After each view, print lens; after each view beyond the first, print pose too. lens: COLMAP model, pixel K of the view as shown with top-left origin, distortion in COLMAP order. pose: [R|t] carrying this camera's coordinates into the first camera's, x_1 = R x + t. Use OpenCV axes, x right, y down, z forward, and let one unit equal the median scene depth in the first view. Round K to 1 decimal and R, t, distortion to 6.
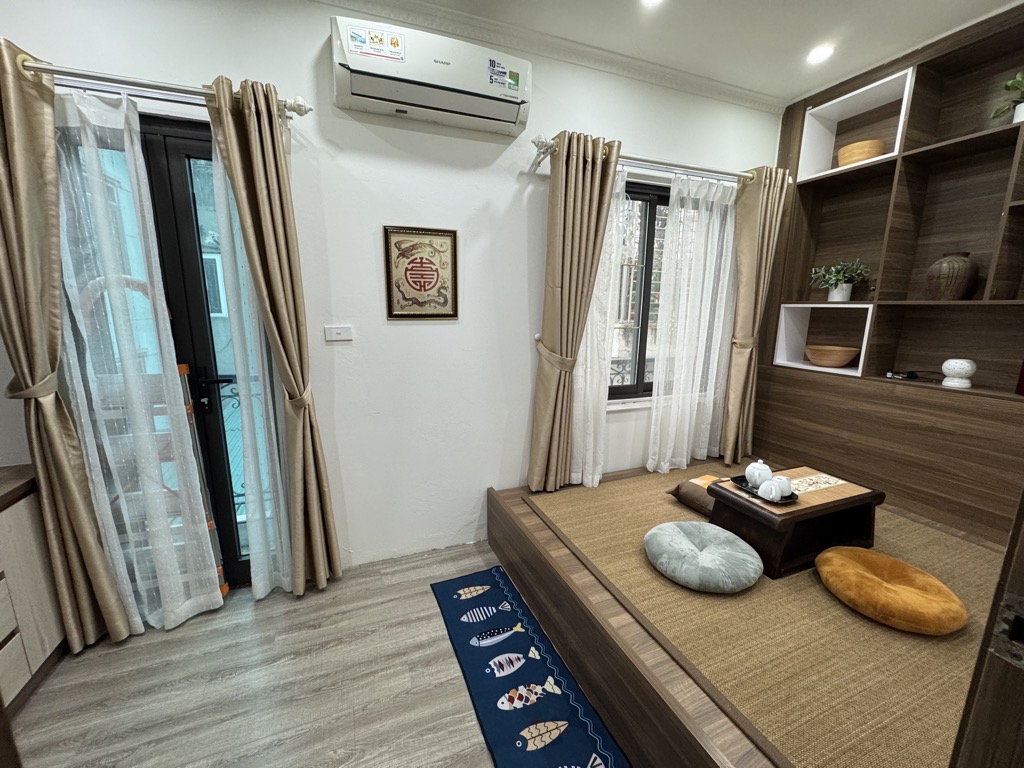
lens RADIAL K [[409.4, 0, 509.0], [0, 409.4, 384.7], [0, 0, 1]] dist [-0.002306, 0.000976]
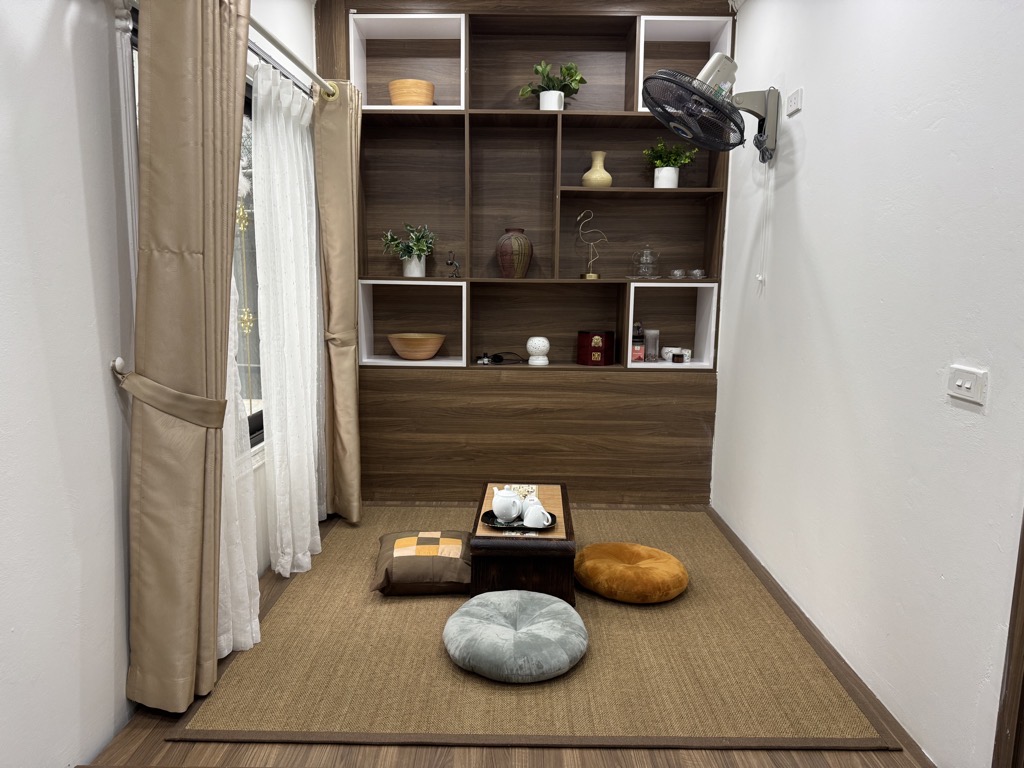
lens RADIAL K [[718.4, 0, 513.9], [0, 718.4, 385.2], [0, 0, 1]] dist [0.082794, -0.005212]
pose [[0.389813, -0.141540, 0.909952, -0.497202], [0.168011, 0.982464, 0.080846, -0.092793], [-0.905438, 0.121367, 0.406757, 0.339150]]
